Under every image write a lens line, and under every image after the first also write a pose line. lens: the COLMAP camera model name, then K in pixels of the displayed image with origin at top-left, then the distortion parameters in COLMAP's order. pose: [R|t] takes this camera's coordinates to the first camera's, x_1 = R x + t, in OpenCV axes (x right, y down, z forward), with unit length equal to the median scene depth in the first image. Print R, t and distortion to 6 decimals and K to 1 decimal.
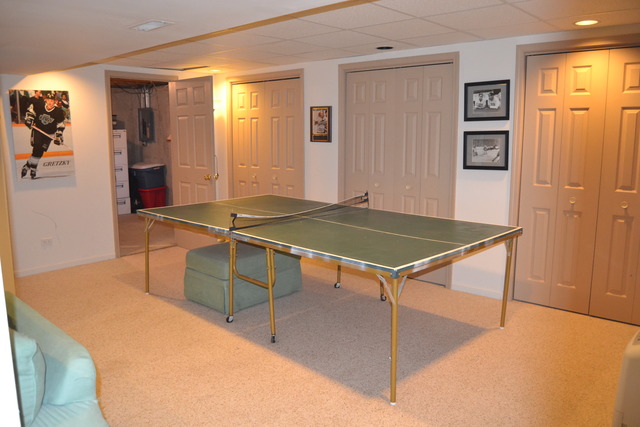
lens RADIAL K [[511.8, 0, 320.0], [0, 511.8, 213.5], [0, 0, 1]] dist [-0.078926, 0.000284]
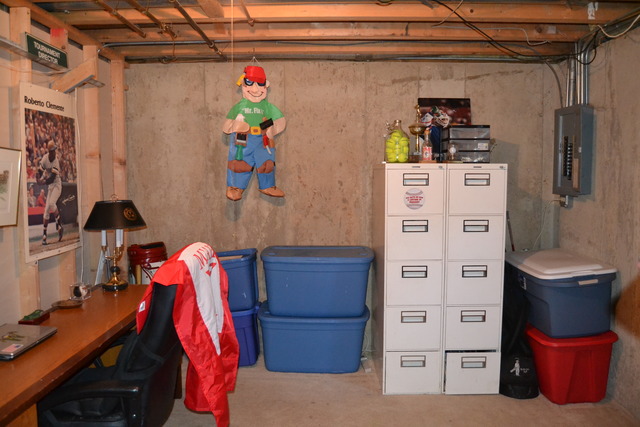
lens RADIAL K [[511.8, 0, 320.0], [0, 511.8, 213.5], [0, 0, 1]] dist [-0.078926, 0.000284]
pose [[0.666196, 0.060527, -0.743316, -0.194594], [-0.116291, 0.992940, -0.023373, -0.101456], [0.736654, 0.102012, 0.668532, 0.632009]]
